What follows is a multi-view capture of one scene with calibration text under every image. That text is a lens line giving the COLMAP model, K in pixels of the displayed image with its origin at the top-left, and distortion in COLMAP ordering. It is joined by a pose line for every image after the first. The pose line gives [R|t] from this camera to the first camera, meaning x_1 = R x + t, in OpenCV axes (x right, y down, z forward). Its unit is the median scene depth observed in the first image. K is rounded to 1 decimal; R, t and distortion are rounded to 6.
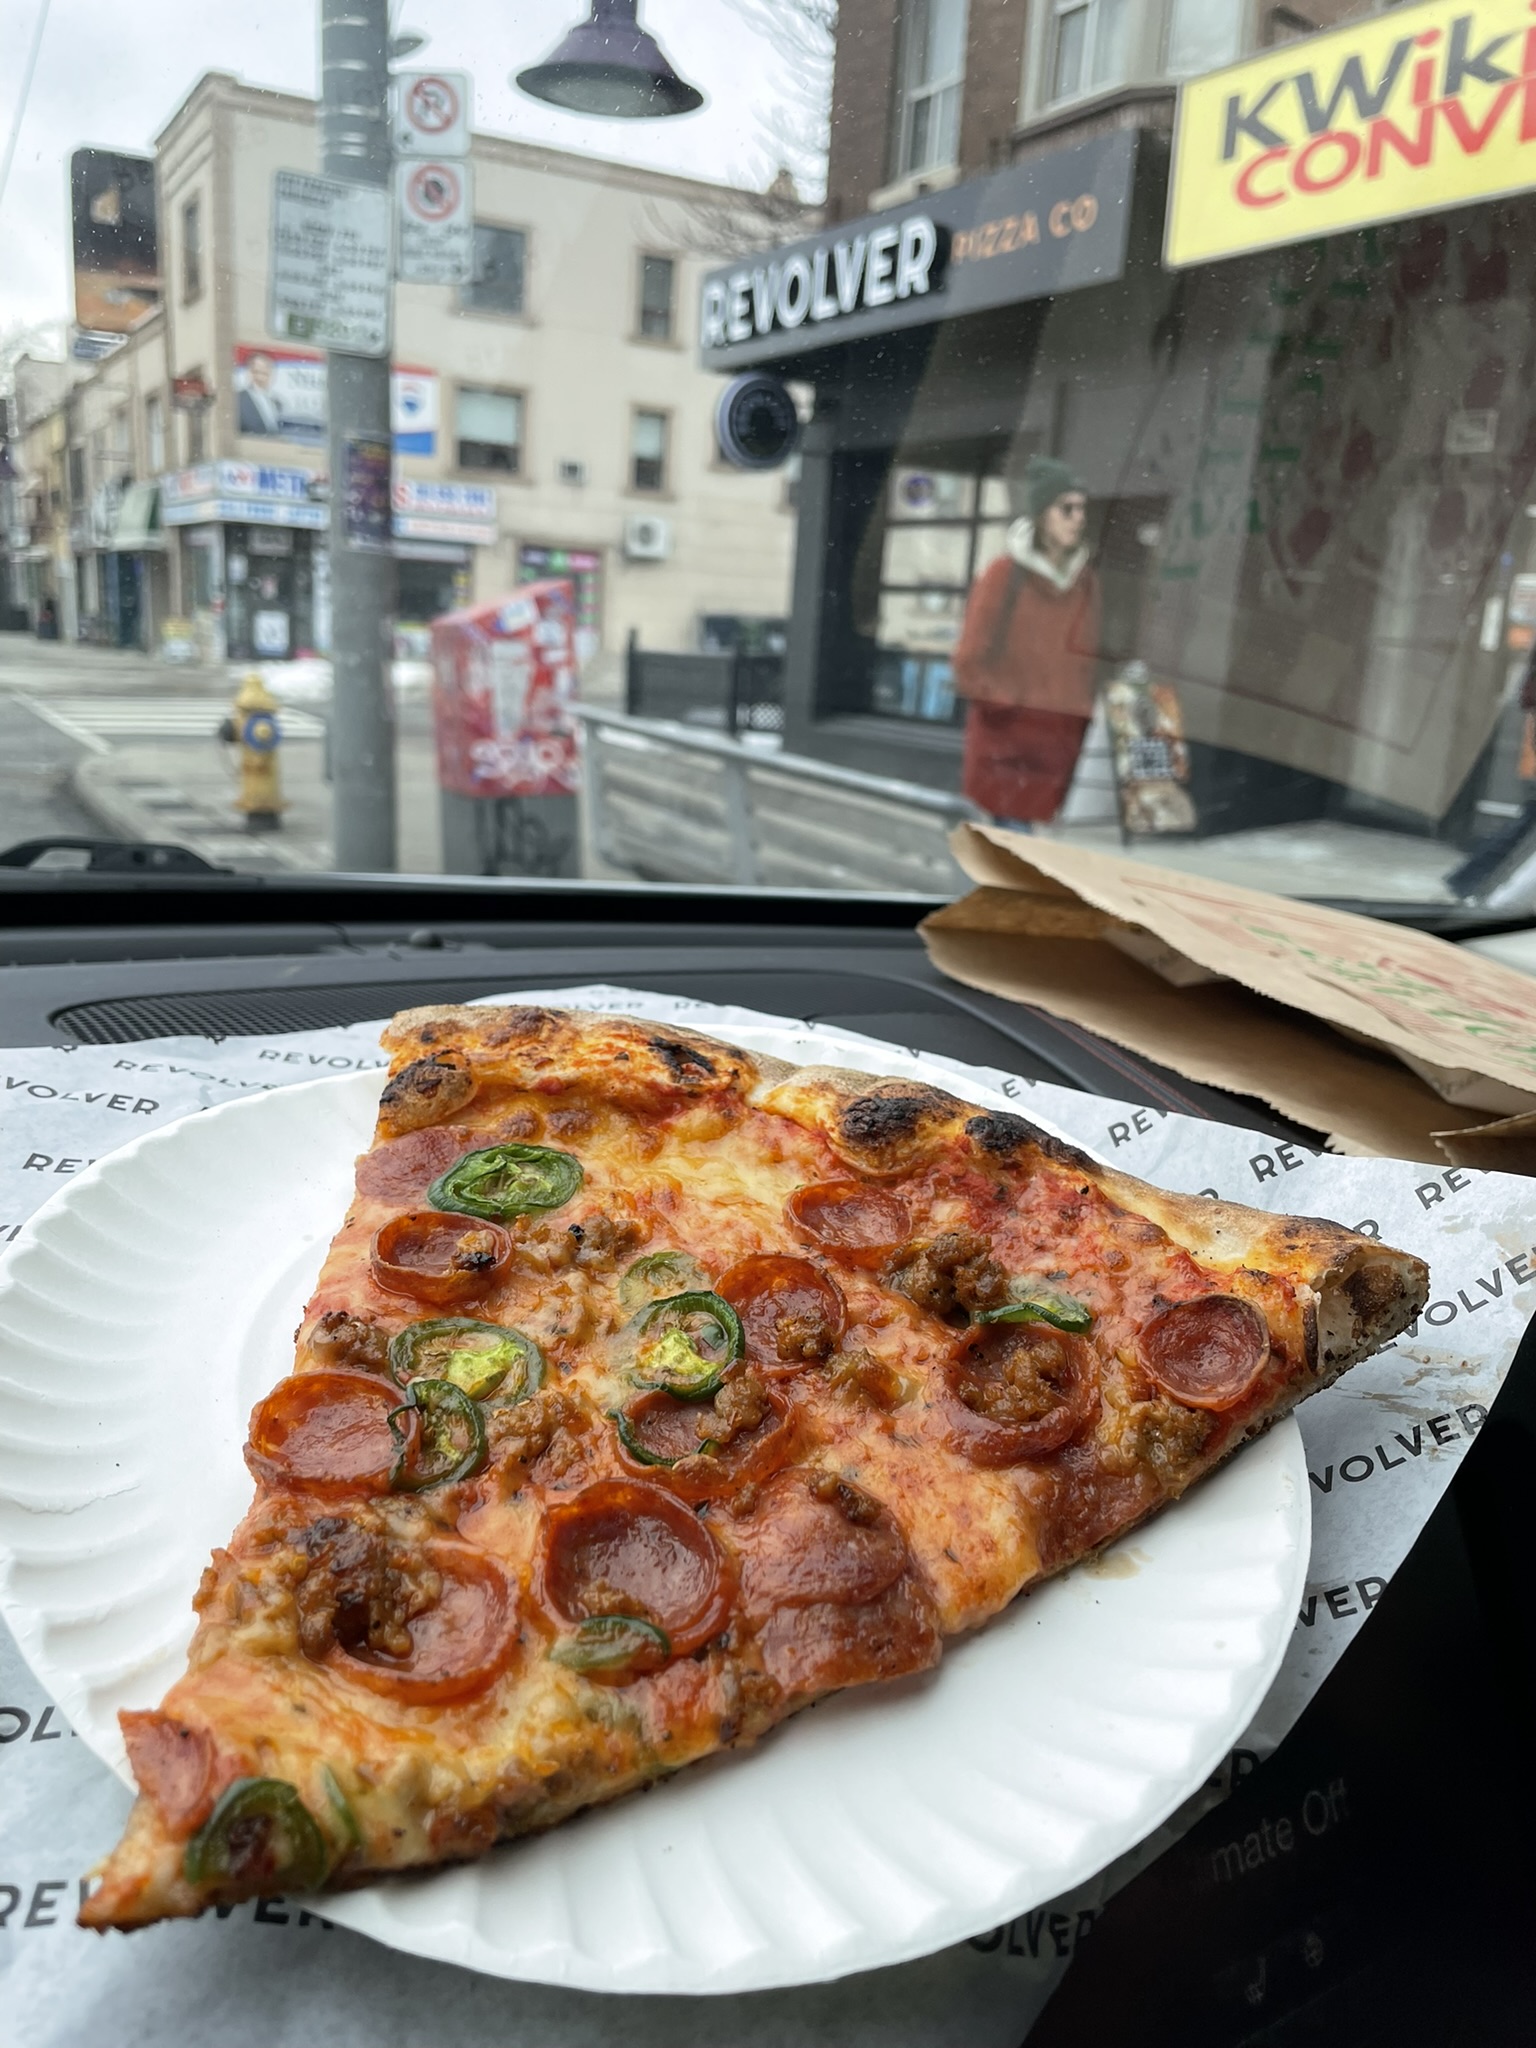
lens RADIAL K [[1502.7, 0, 820.9], [0, 1502.7, 1019.9], [0, 0, 1]] dist [0.008676, -0.004662]
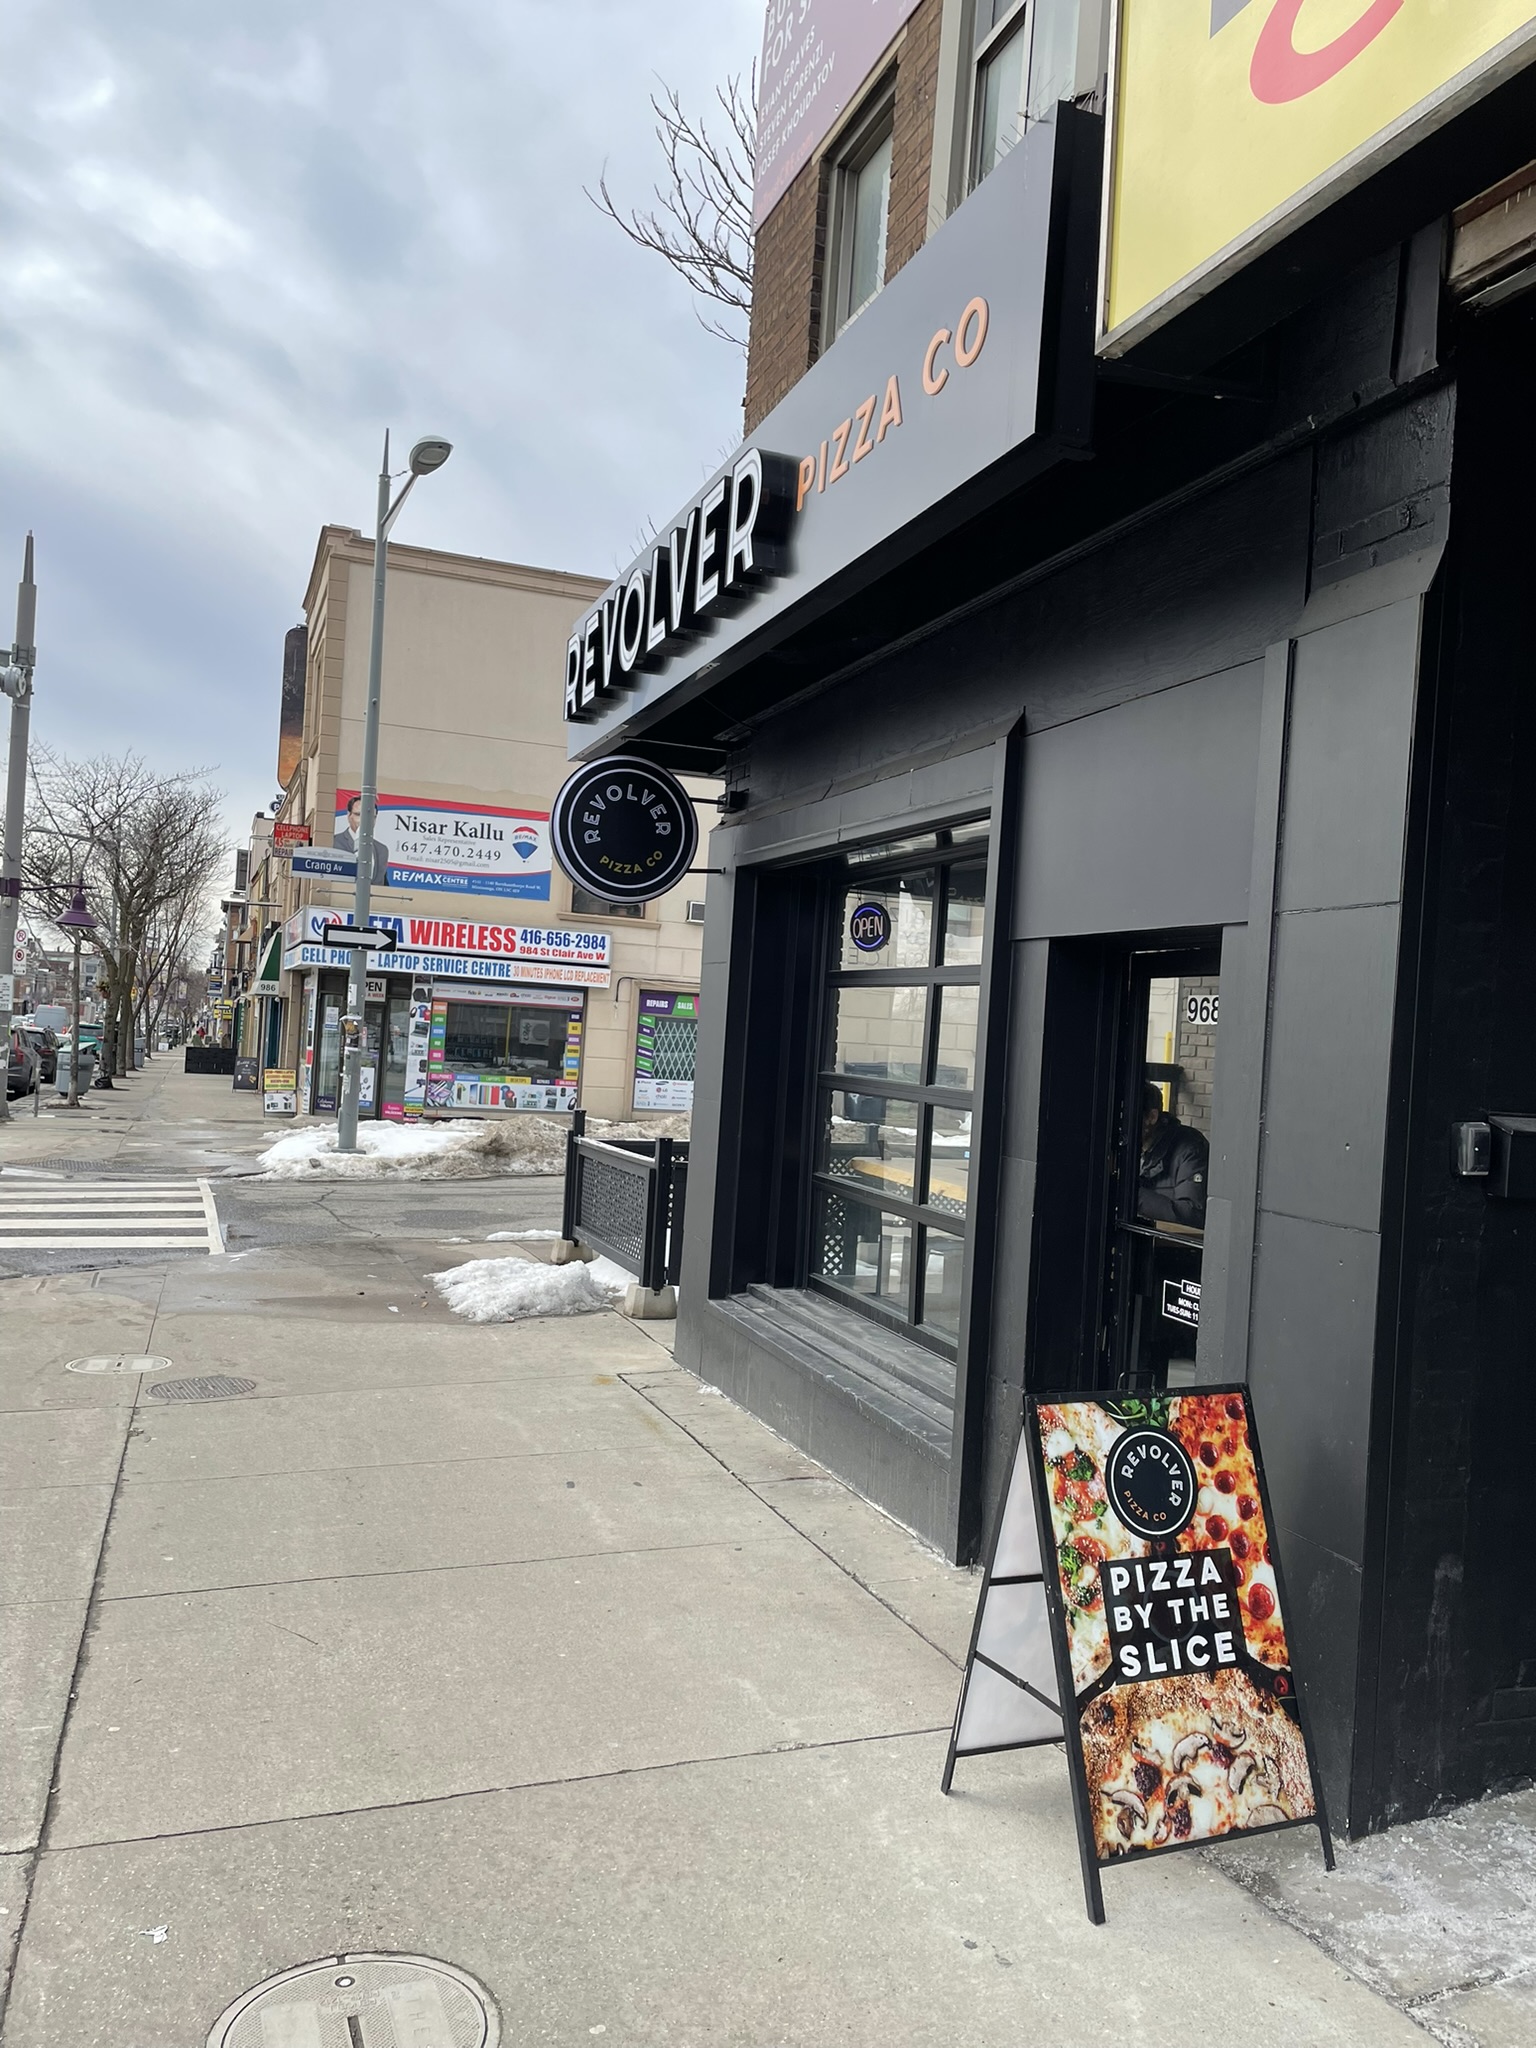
lens RADIAL K [[1502.7, 0, 820.9], [0, 1502.7, 1019.9], [0, 0, 1]] dist [0.008676, -0.004662]
pose [[0.986531, 0.007164, -0.163418, 0.147107], [-0.052196, 0.960600, -0.272990, -0.158695], [0.155024, 0.277843, 0.948035, 0.455556]]
